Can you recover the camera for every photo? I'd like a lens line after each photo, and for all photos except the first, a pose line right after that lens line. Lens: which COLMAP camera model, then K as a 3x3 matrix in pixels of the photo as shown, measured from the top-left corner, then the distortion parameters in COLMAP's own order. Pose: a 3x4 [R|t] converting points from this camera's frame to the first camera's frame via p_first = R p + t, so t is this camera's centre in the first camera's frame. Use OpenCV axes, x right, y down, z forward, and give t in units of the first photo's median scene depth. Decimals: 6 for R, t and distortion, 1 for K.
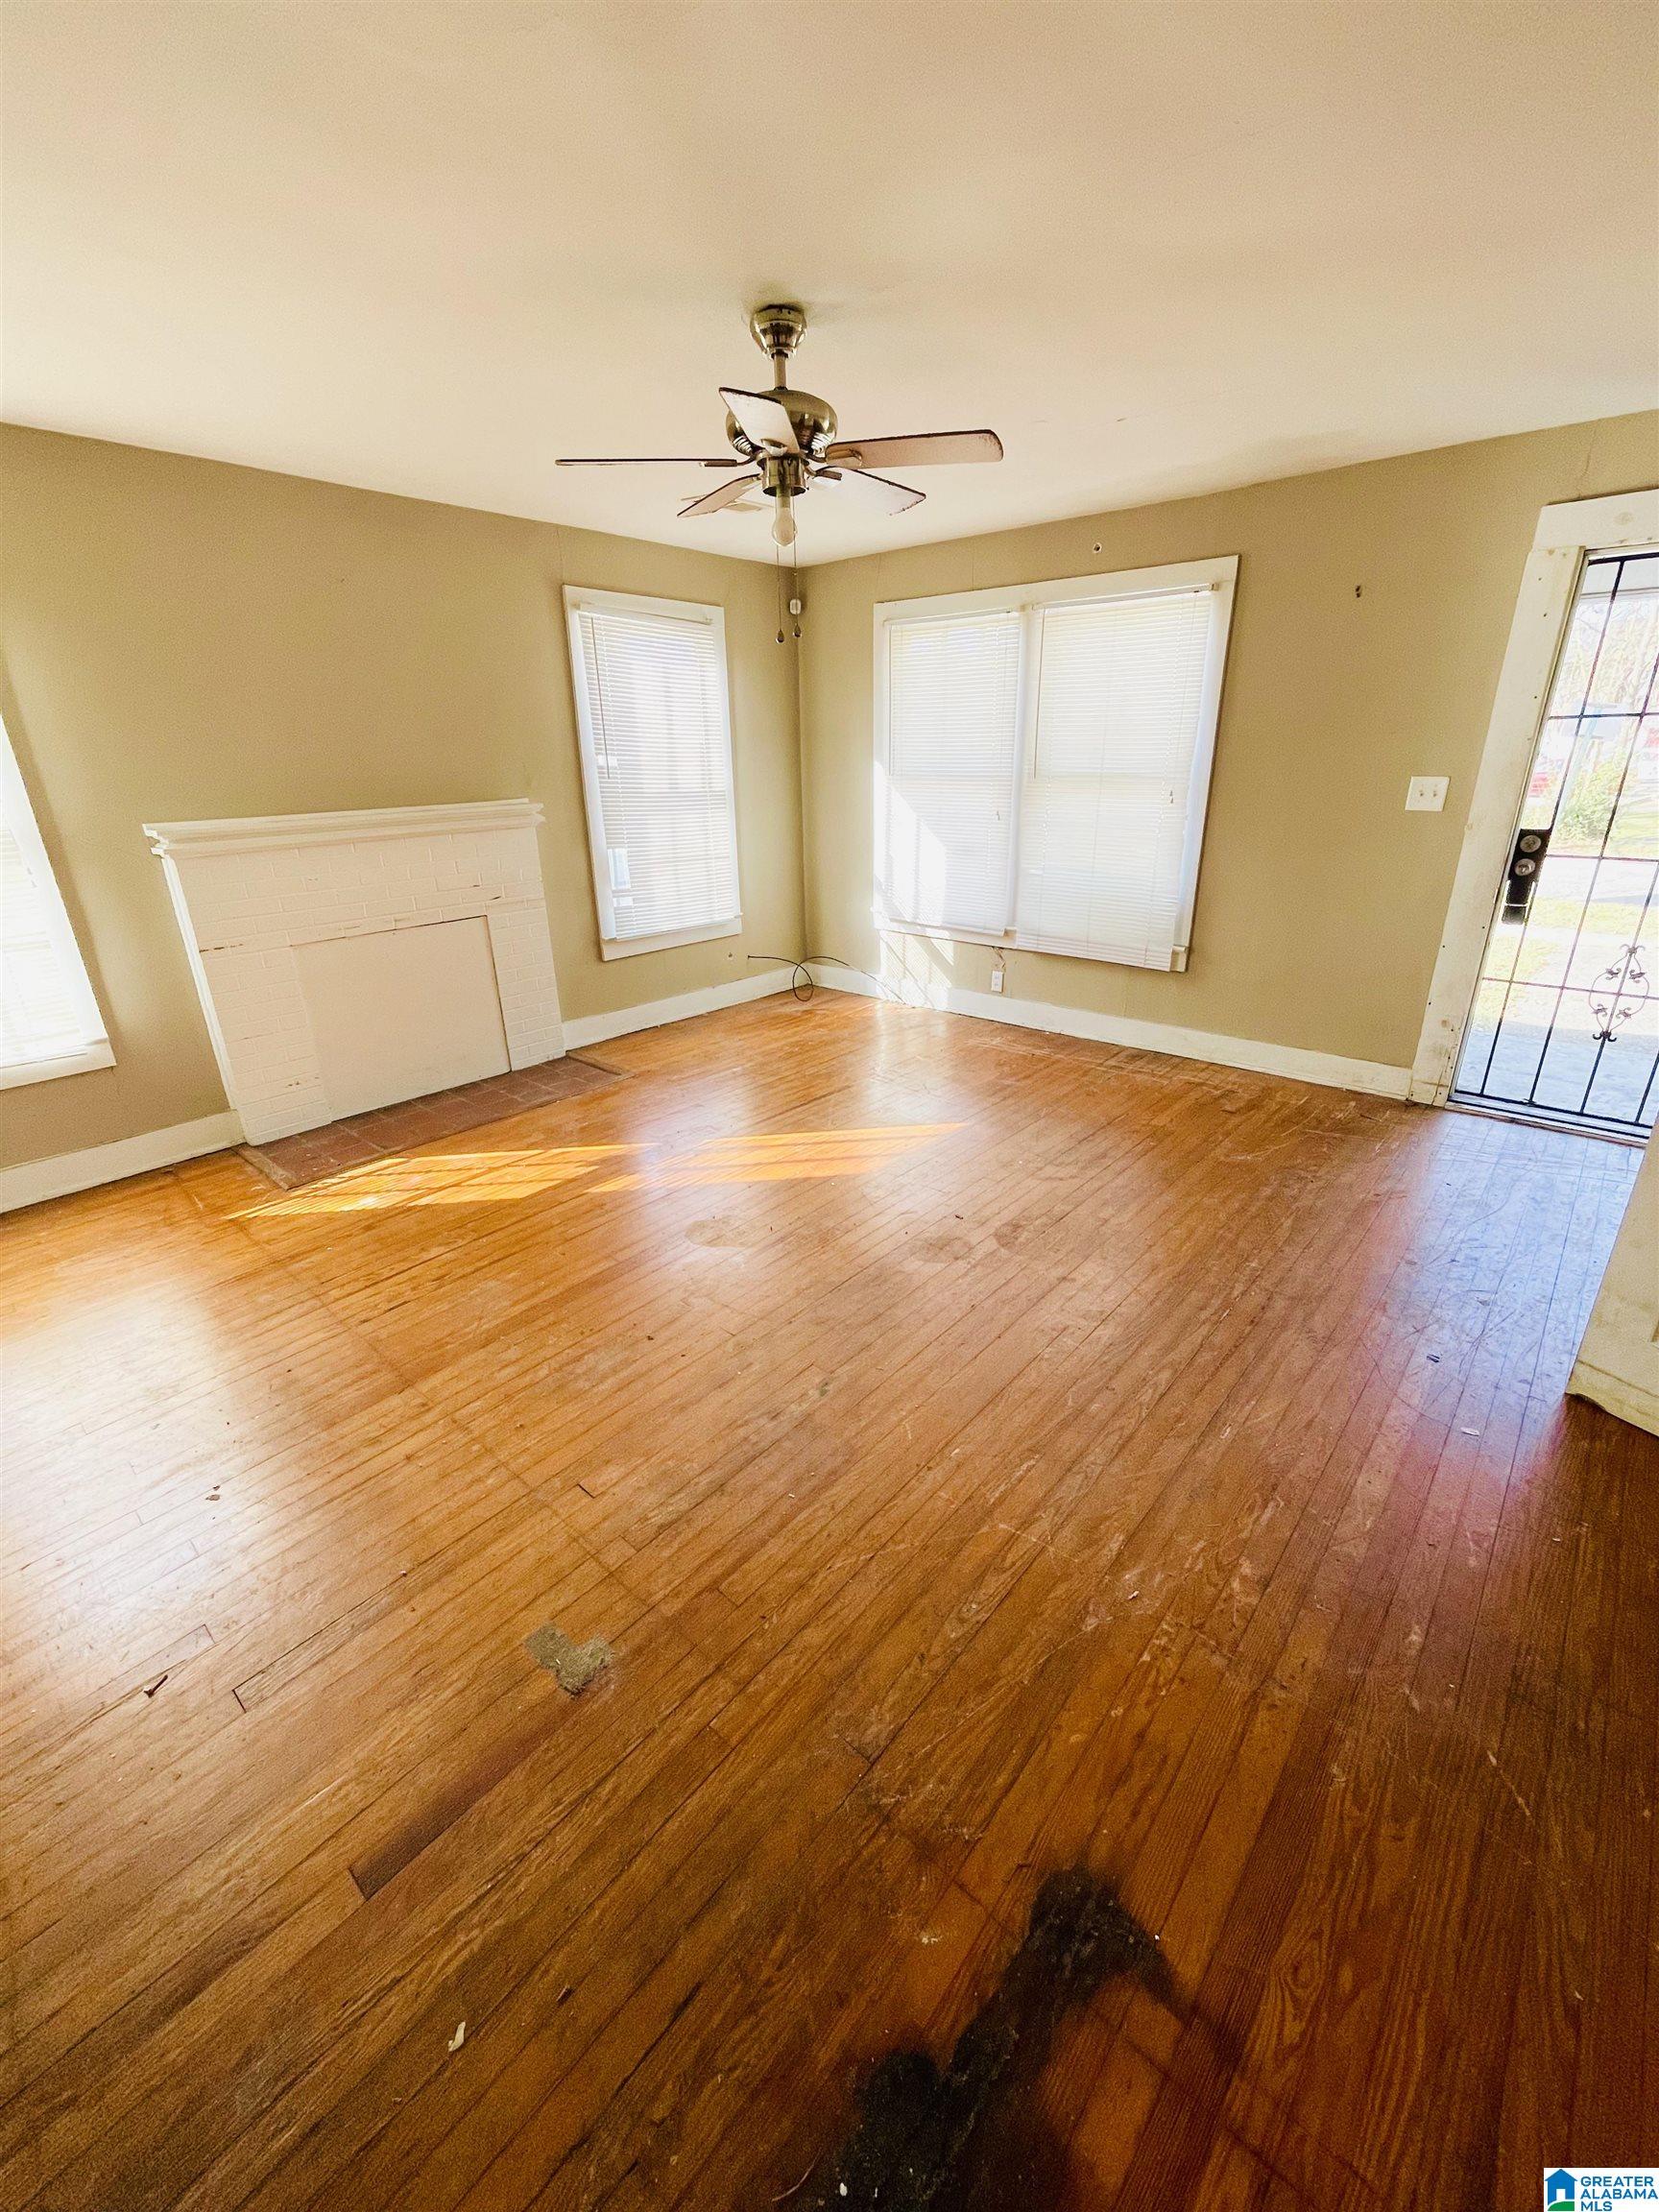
lens RADIAL K [[901.7, 0, 838.4], [0, 901.7, 1100.3], [0, 0, 1]] dist [0.002055, 0.000255]
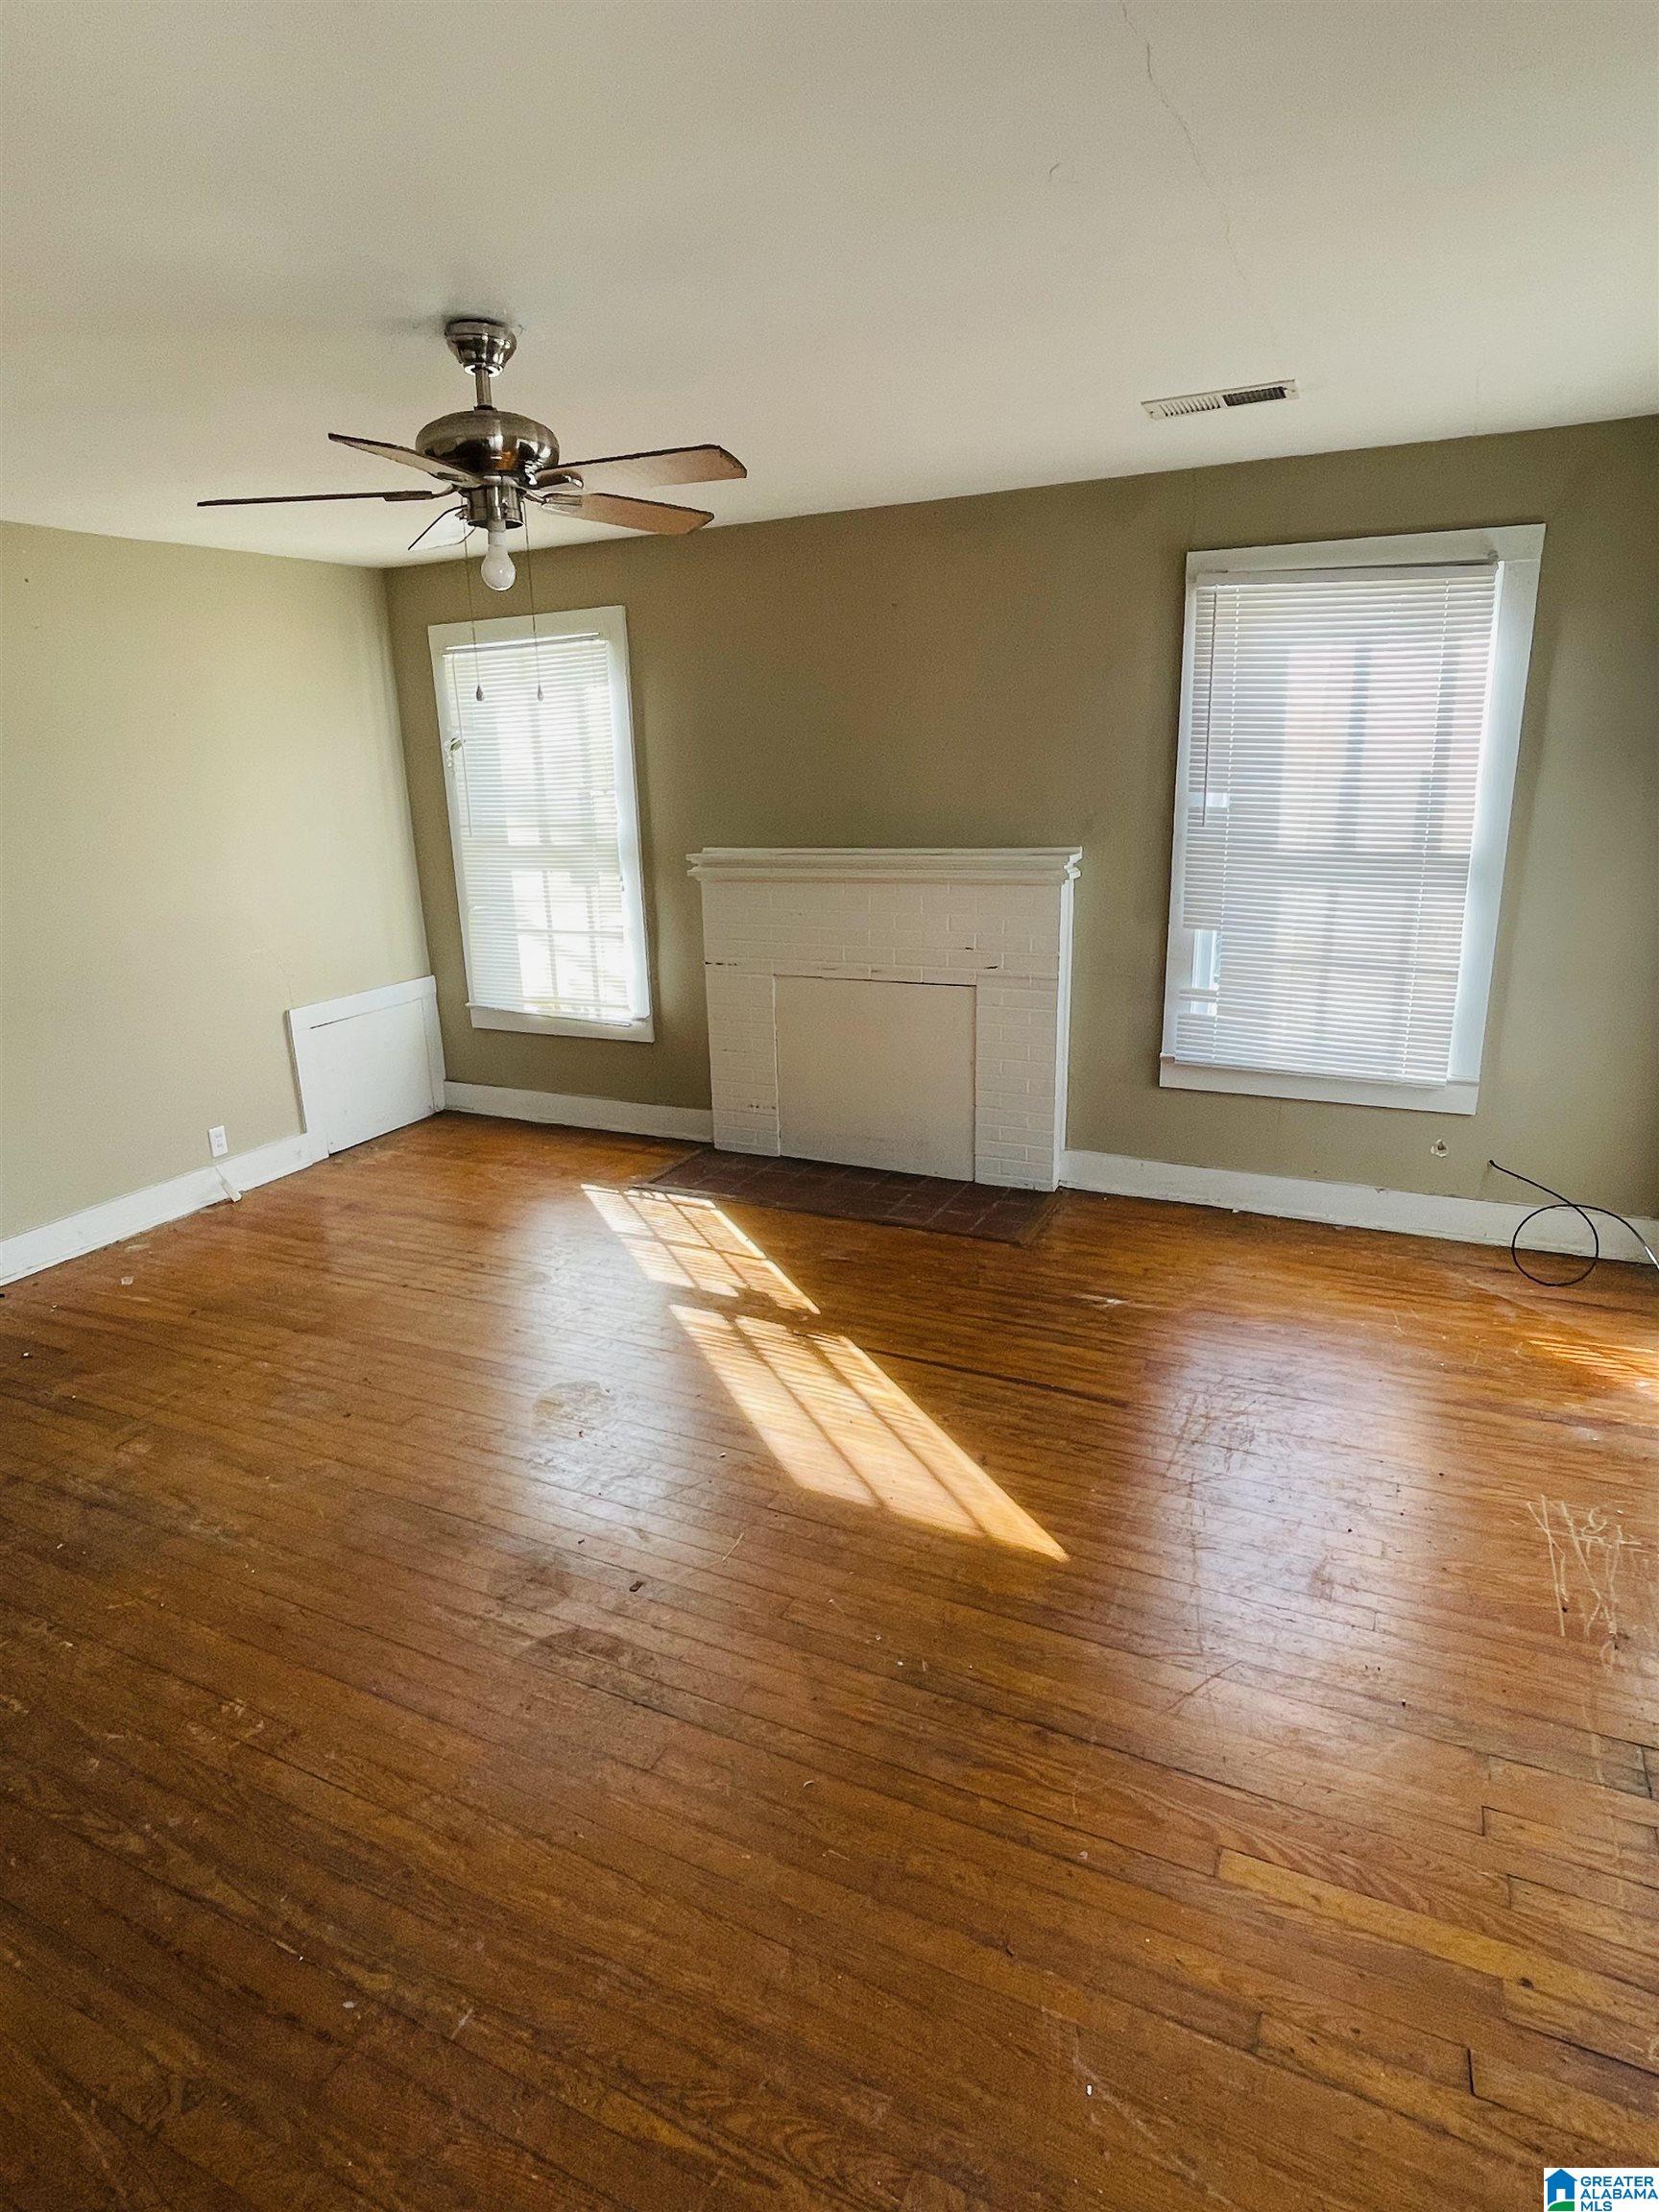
lens RADIAL K [[1234.2, 0, 820.1], [0, 1234.2, 1094.1], [0, 0, 1]] dist [-0.008405, -0.002775]
pose [[0.258032, 0.265339, -0.928986, 0.645512], [-0.329287, 0.928128, 0.173633, -0.274952], [0.908289, 0.261100, 0.326859, 0.578460]]
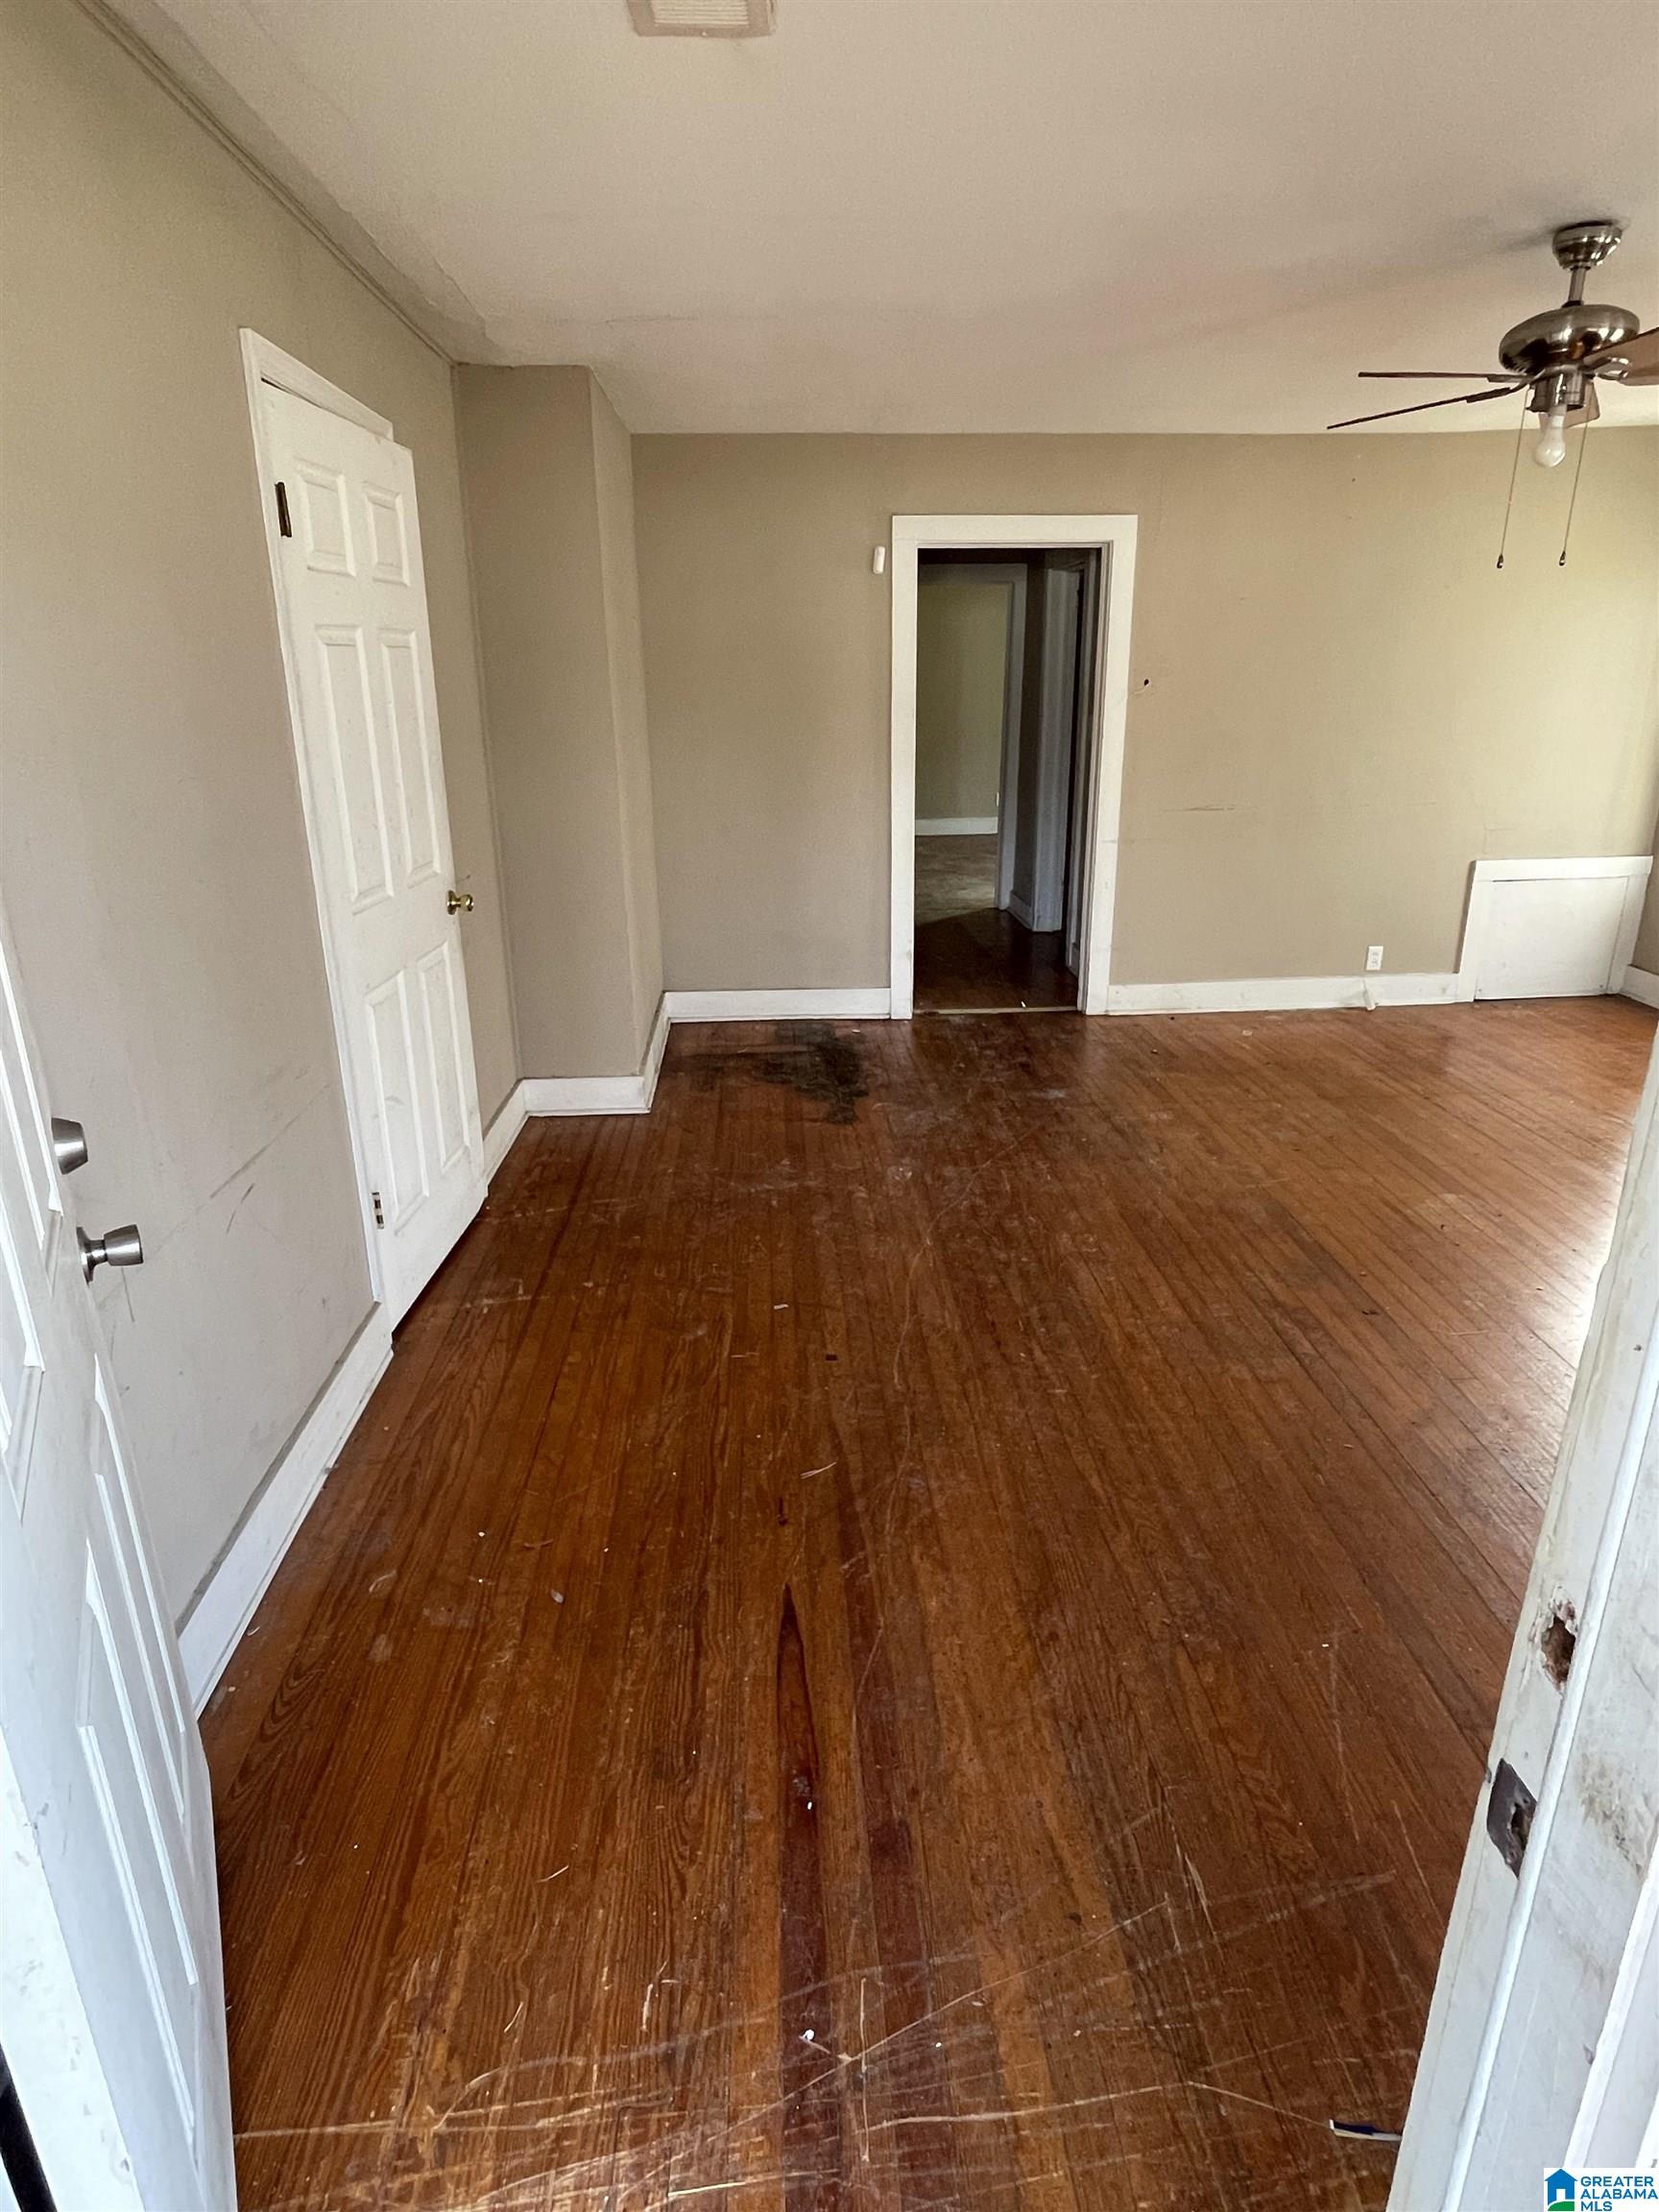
lens RADIAL K [[1234.2, 0, 827.0], [0, 1234.2, 1105.2], [0, 0, 1]] dist [-0.008405, -0.002775]
pose [[-0.717324, 0.260797, -0.646090, 0.815500], [-0.227944, 0.788431, 0.571330, -0.369781], [0.658398, 0.557101, -0.506113, 0.859962]]
